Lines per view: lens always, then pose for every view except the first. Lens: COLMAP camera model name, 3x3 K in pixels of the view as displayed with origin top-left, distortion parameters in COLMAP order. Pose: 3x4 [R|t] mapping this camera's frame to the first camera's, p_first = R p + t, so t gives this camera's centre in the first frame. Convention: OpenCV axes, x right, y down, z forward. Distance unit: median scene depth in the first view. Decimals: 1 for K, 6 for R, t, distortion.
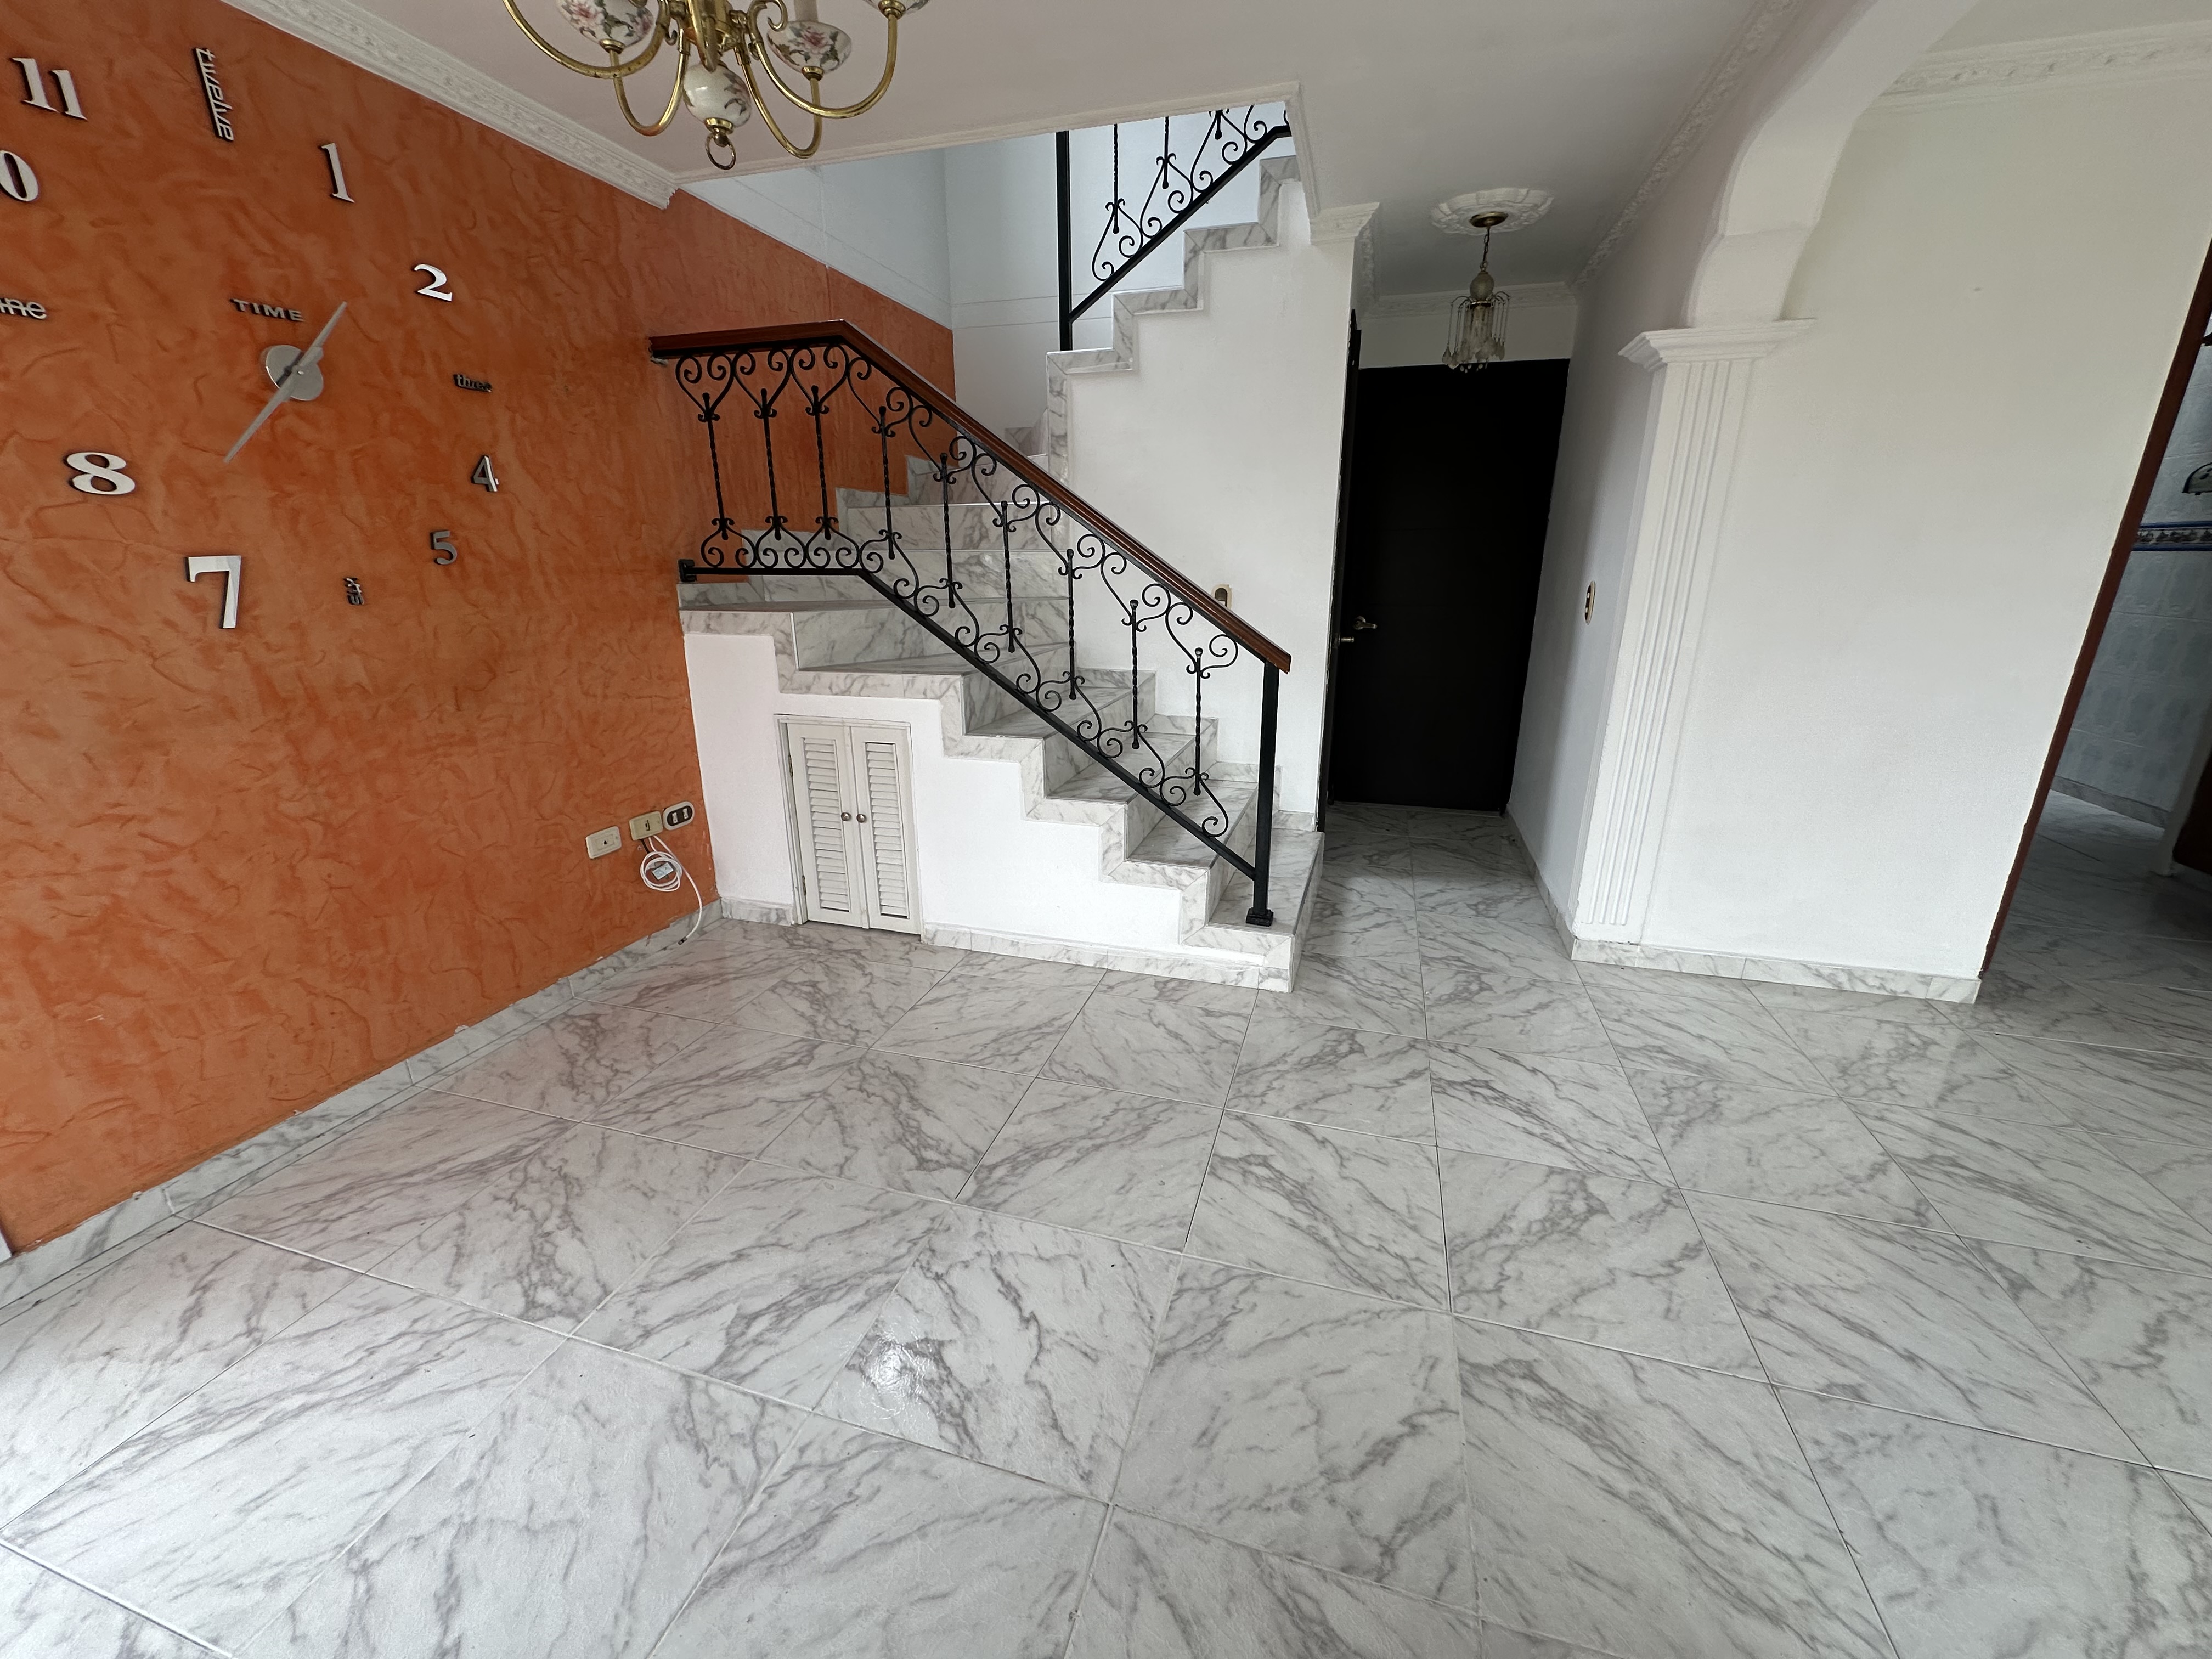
lens RADIAL K [[882.9, 0, 1106.3], [0, 882.9, 827.1], [0, 0, 1]] dist [-0.006572, 0.002040]
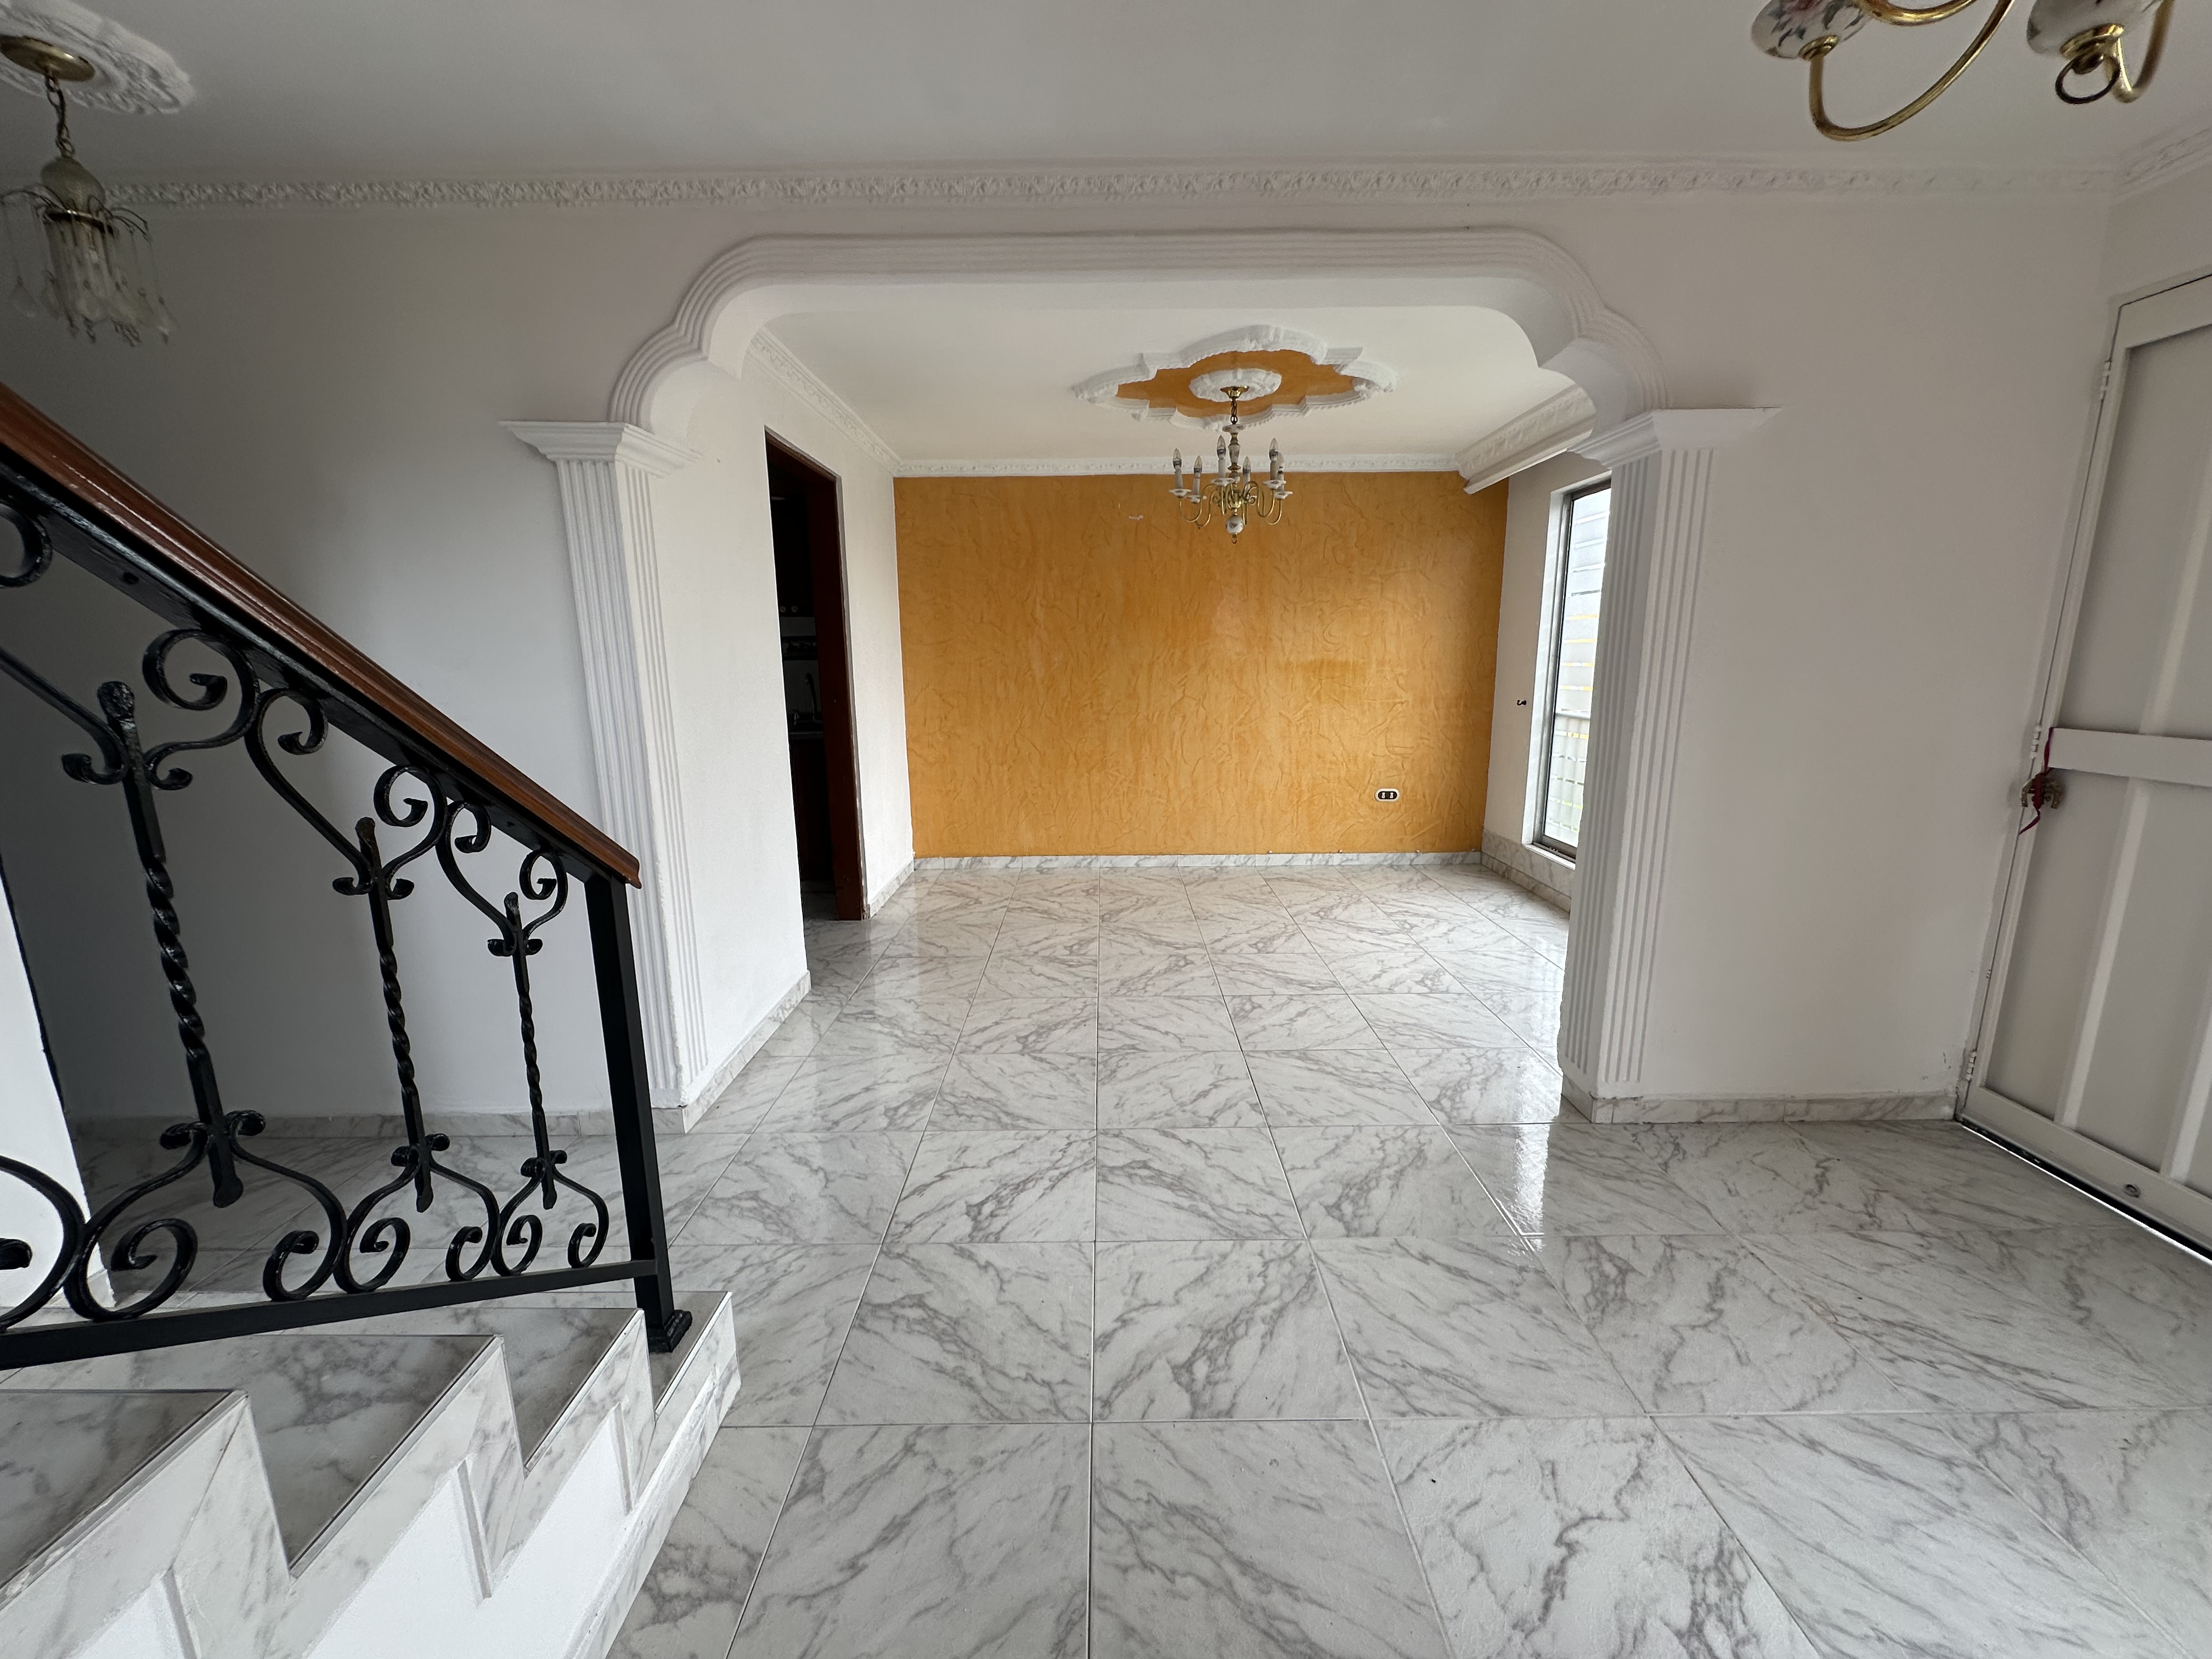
lens RADIAL K [[882.9, 0, 1106.3], [0, 882.9, 827.1], [0, 0, 1]] dist [-0.006572, 0.002040]
pose [[-0.291248, -0.181373, 0.939297, -0.463320], [0.289851, 0.918980, 0.267324, -0.320408], [-0.911680, 0.350114, -0.215080, 0.987746]]
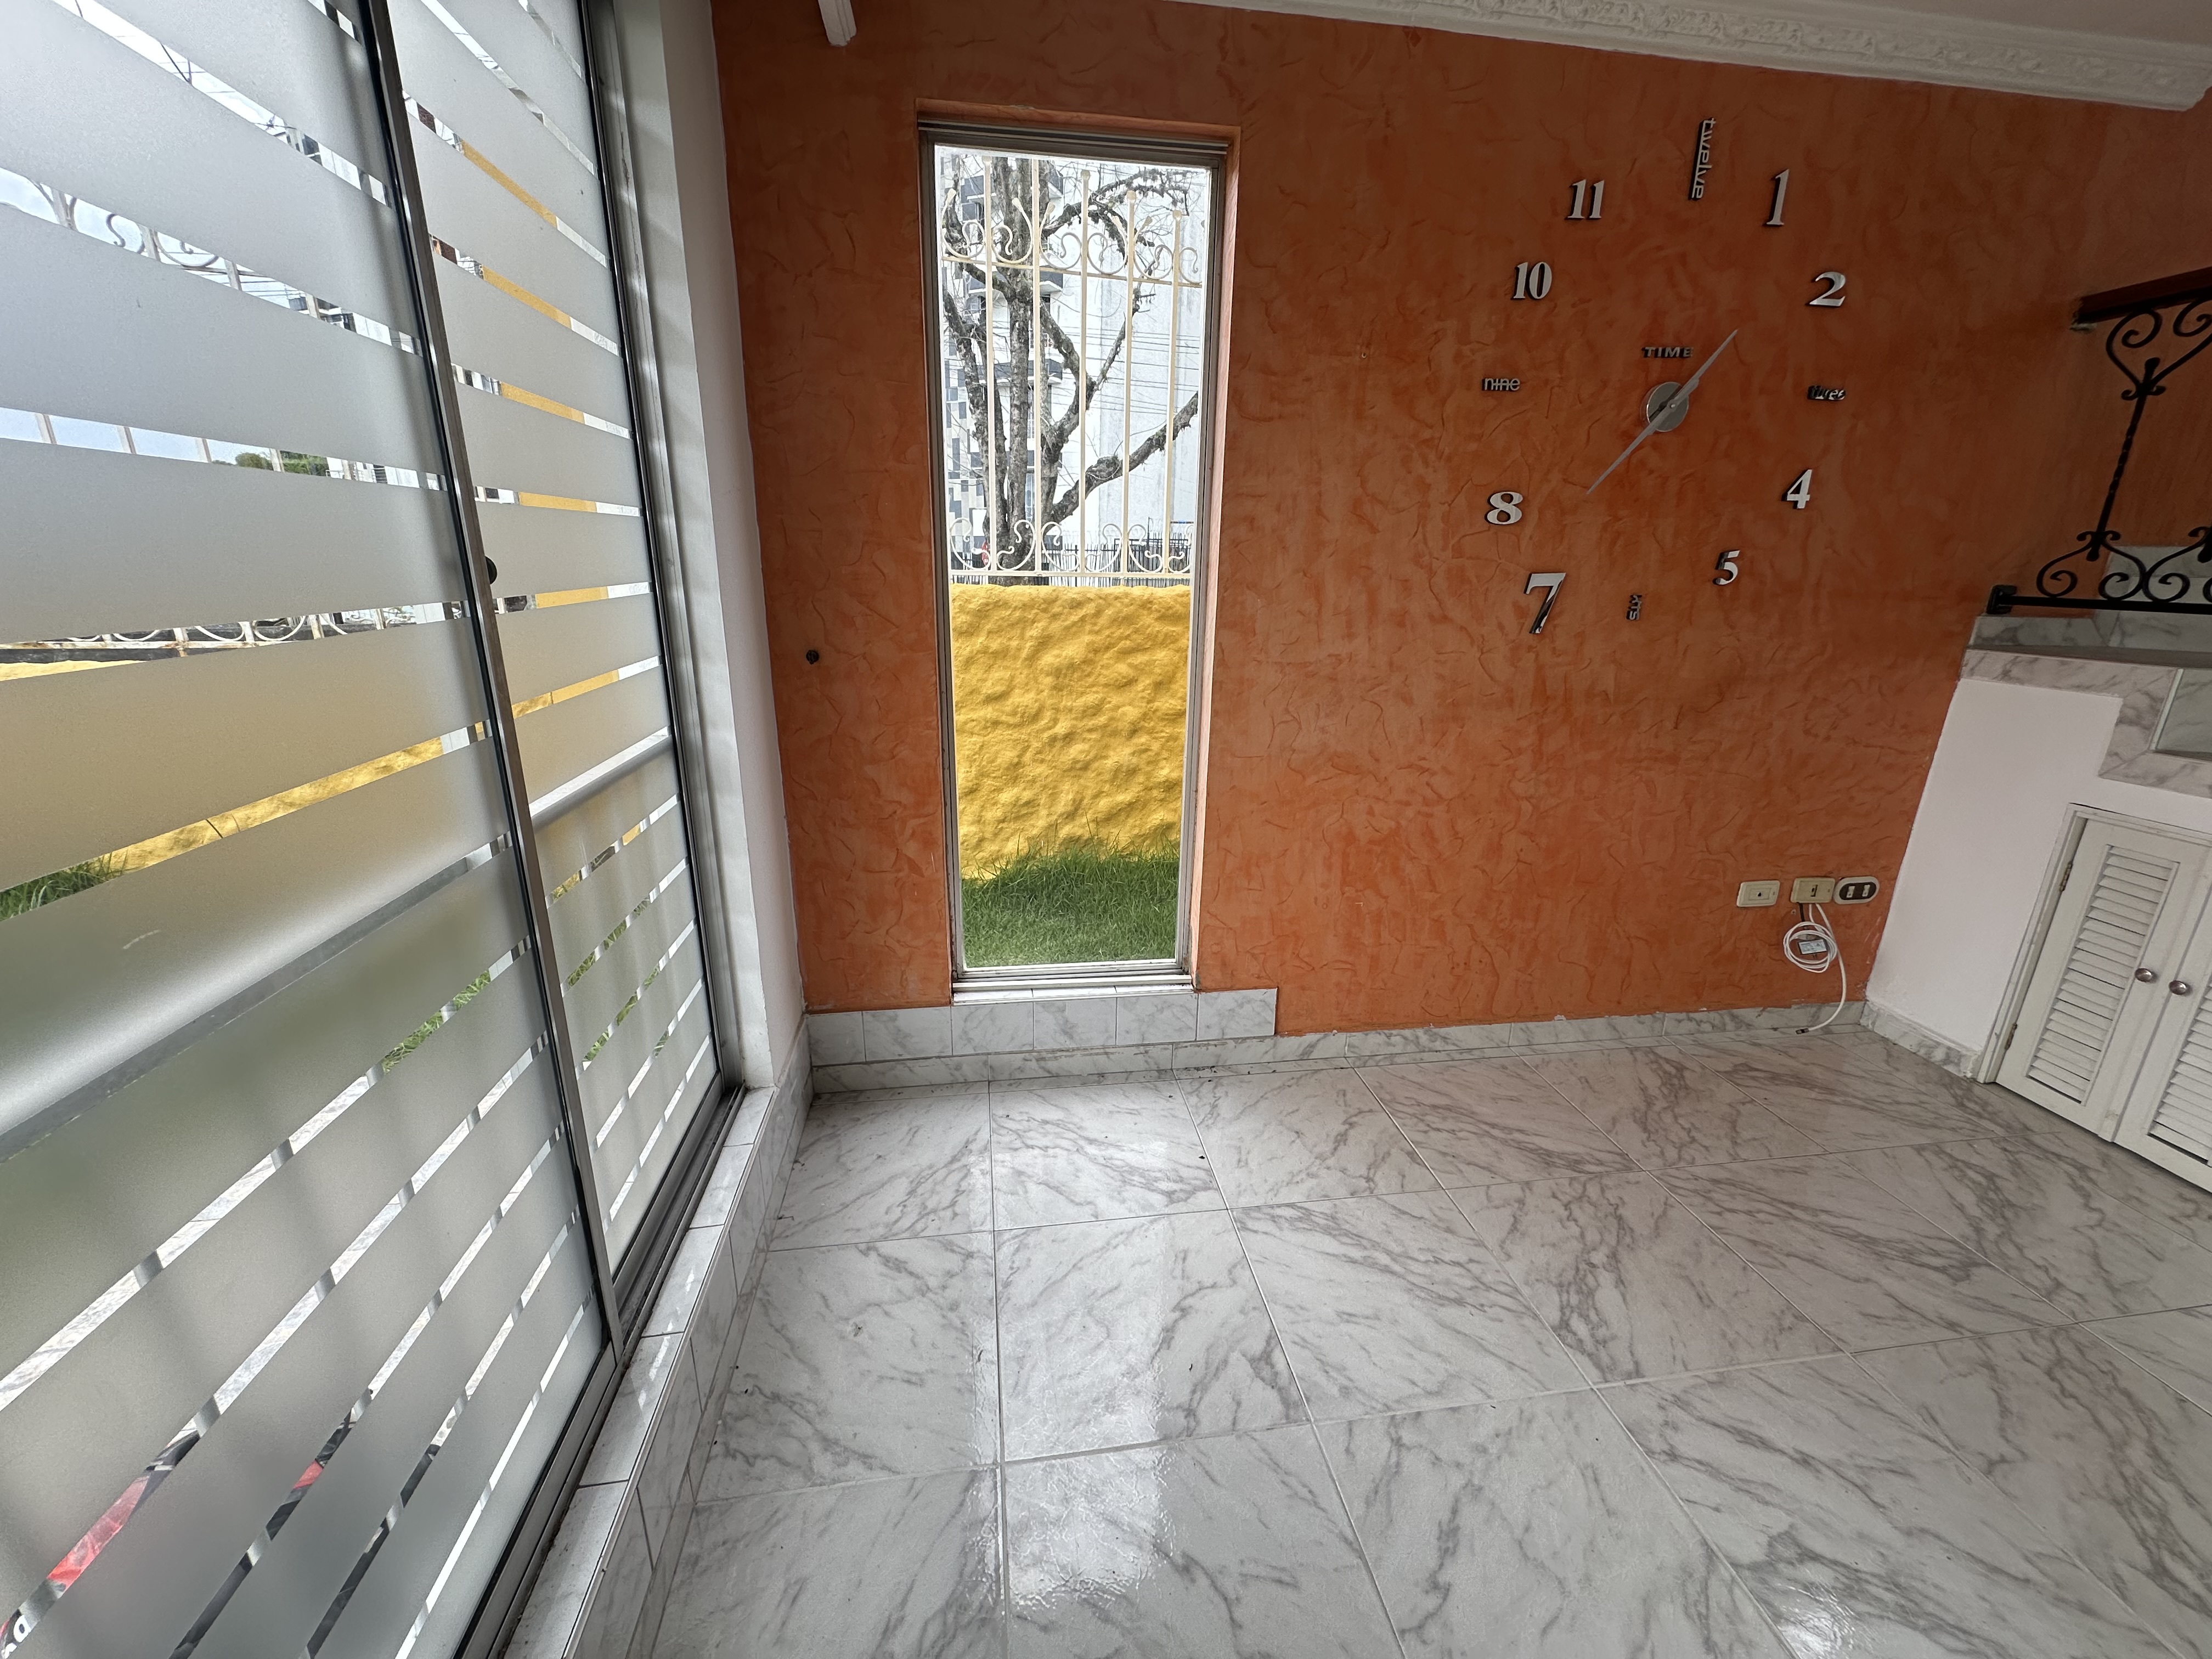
lens RADIAL K [[882.9, 0, 1106.3], [0, 882.9, 827.1], [0, 0, 1]] dist [-0.006572, 0.002040]
pose [[0.423104, 0.270557, -0.864744, -0.121312], [-0.281189, 0.946465, 0.158545, -0.003281], [0.861346, 0.176075, 0.476530, -0.019158]]
